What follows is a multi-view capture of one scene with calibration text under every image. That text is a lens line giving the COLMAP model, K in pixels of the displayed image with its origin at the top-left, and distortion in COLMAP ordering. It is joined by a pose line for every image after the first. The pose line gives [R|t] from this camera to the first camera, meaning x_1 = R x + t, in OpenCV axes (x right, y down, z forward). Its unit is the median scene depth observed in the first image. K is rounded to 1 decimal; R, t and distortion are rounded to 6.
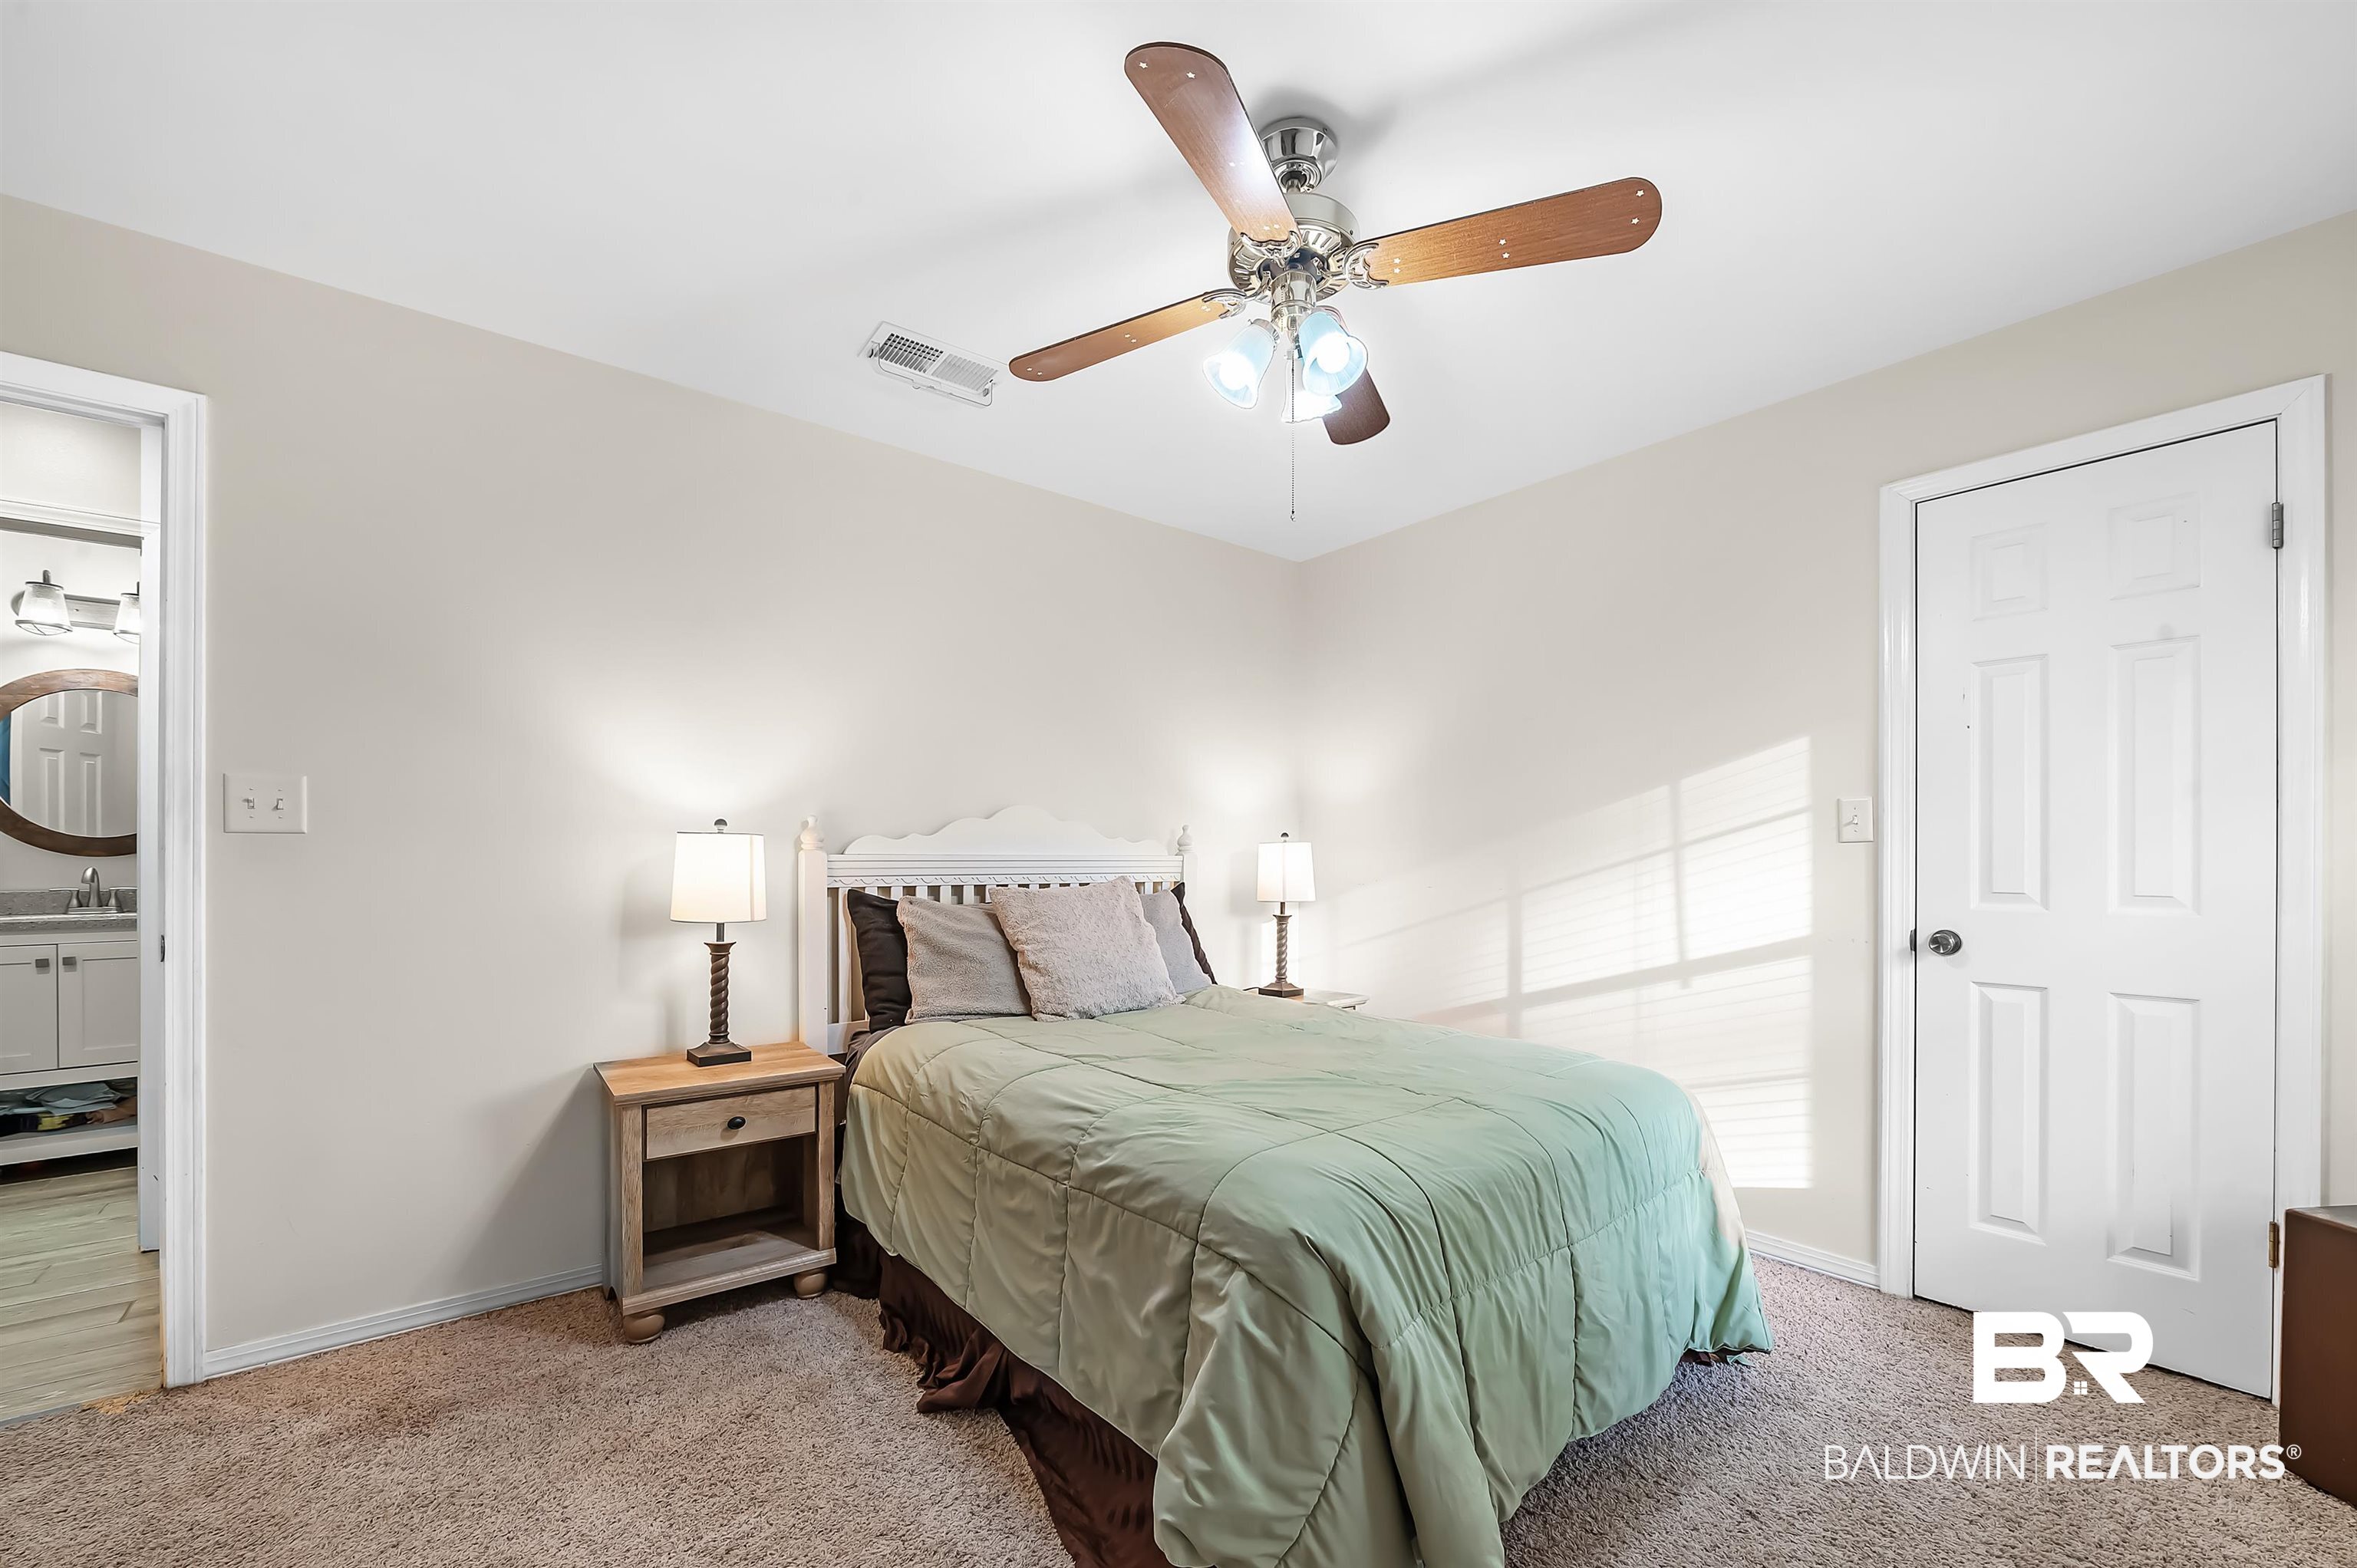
lens RADIAL K [[932.7, 0, 1187.9], [0, 932.7, 856.7], [0, 0, 1]] dist [-0.001331, -0.003639]
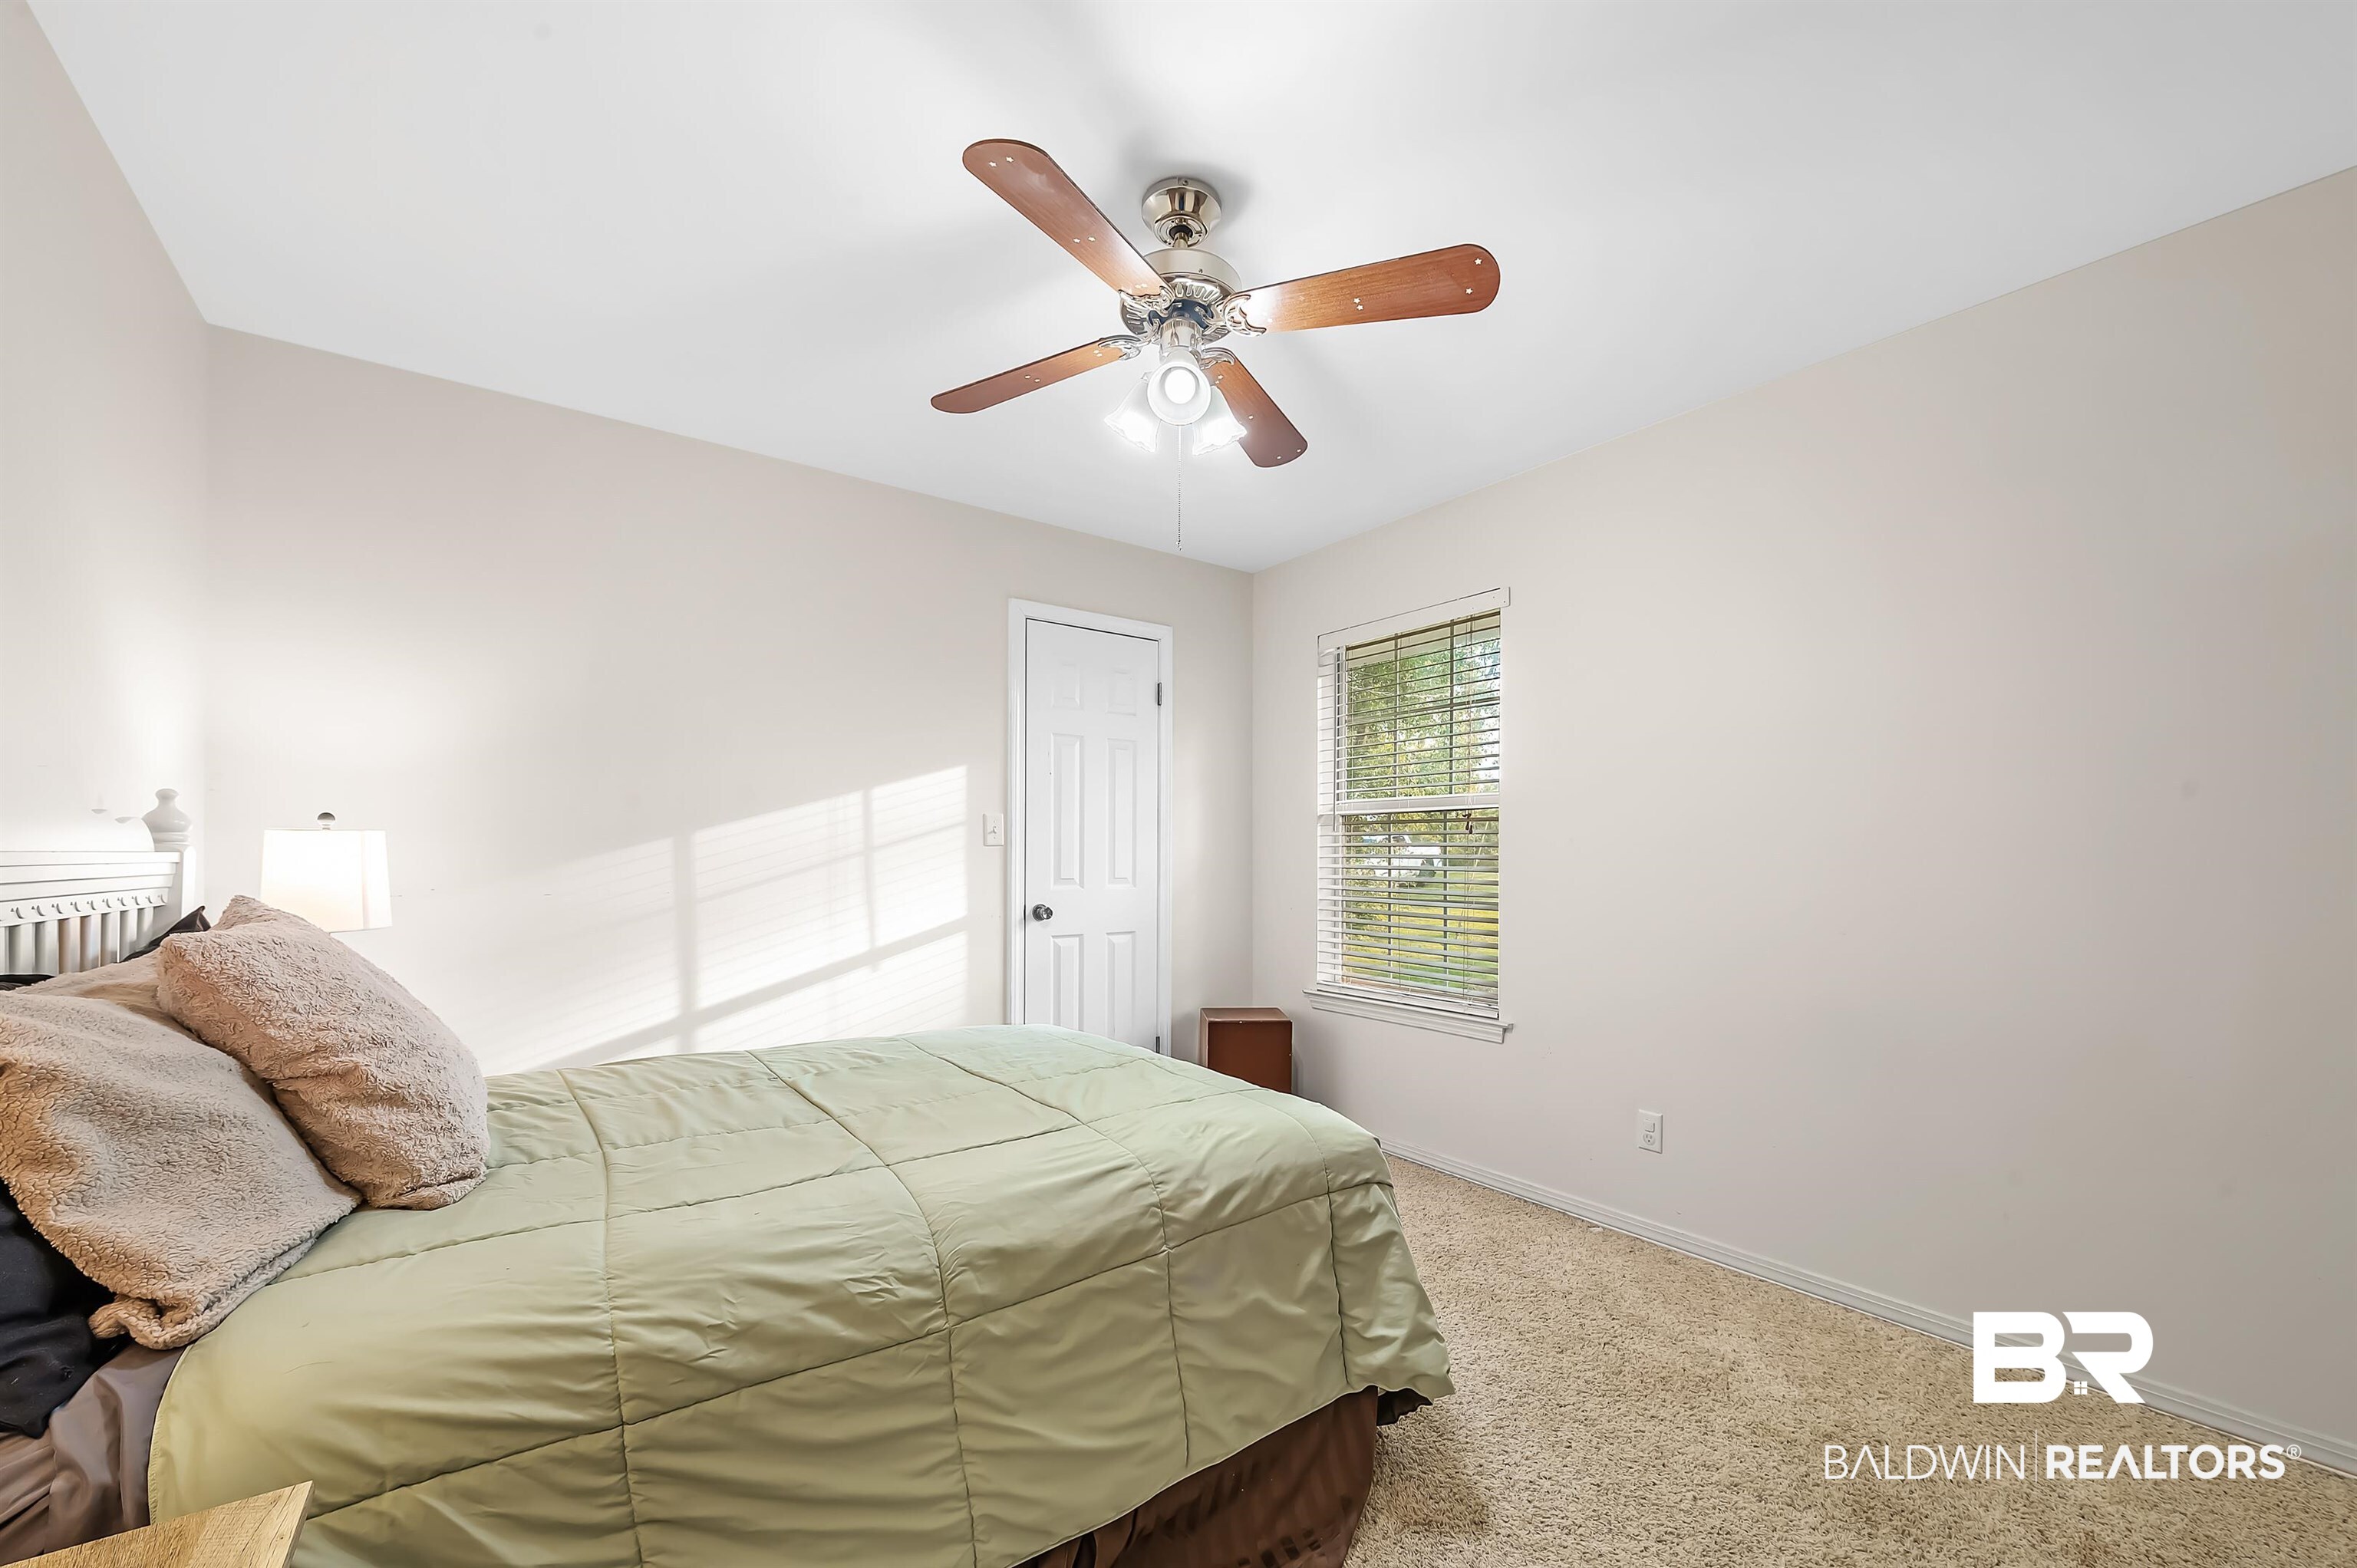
lens RADIAL K [[932.7, 0, 1187.9], [0, 932.7, 856.7], [0, 0, 1]] dist [-0.001331, -0.003639]
pose [[0.048117, -0.001948, 0.998840, -0.749855], [-0.004847, 0.999986, 0.002184, -0.004571], [-0.998830, -0.004947, 0.048107, 0.727083]]
